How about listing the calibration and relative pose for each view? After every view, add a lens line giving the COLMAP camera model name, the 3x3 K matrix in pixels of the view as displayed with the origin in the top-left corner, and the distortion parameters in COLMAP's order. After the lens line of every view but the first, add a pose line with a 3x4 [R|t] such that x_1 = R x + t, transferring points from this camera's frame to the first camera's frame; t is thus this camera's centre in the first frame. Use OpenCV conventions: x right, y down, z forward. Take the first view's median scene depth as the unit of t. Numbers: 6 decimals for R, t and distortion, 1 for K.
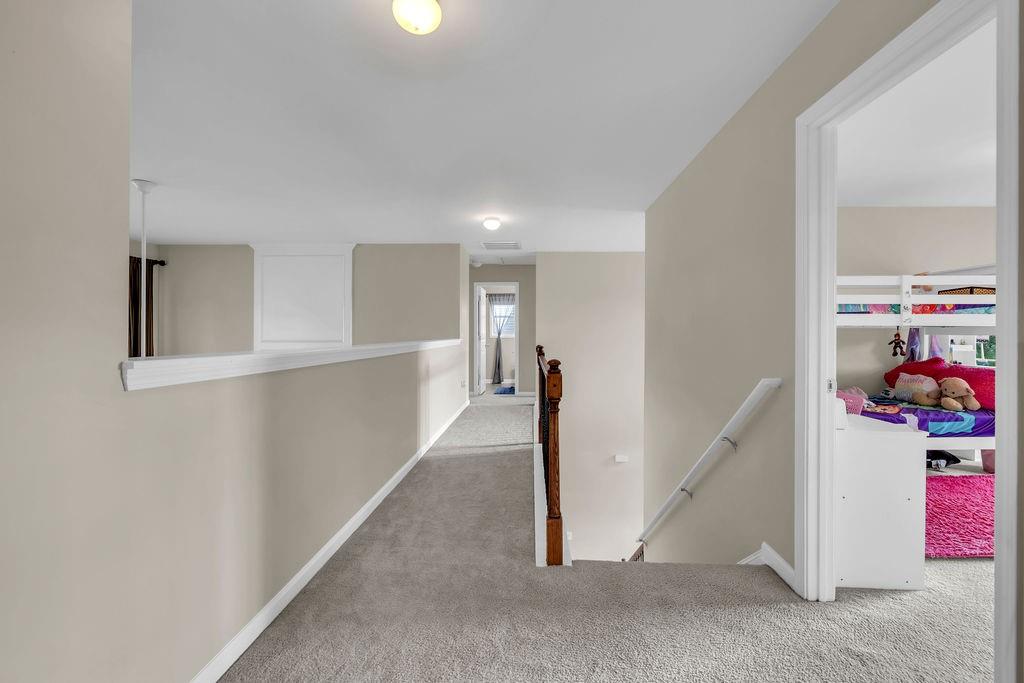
lens RADIAL K [[424.2, 0, 511.4], [0, 424.2, 338.3], [0, 0, 1]] dist [0.002133, 0.000605]
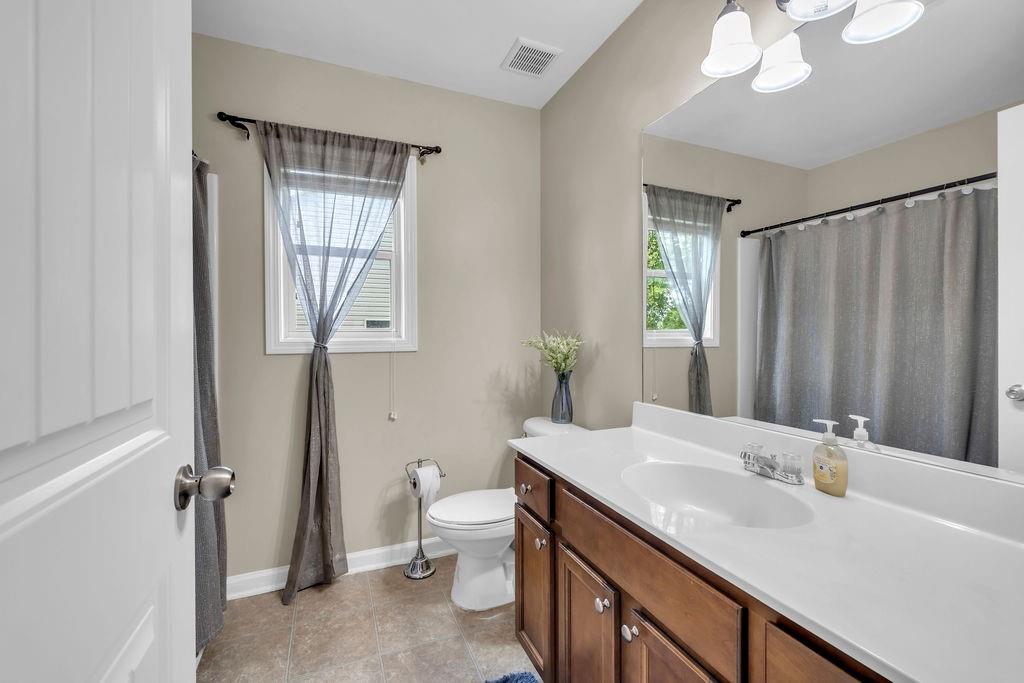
lens RADIAL K [[424.2, 0, 509.5], [0, 424.2, 346.6], [0, 0, 1]] dist [0.002133, 0.000605]
pose [[0.926111, -0.007191, 0.377182, -0.022480], [0.001757, 0.999890, 0.014748, -0.006294], [-0.377246, -0.012995, 0.926022, 0.787492]]
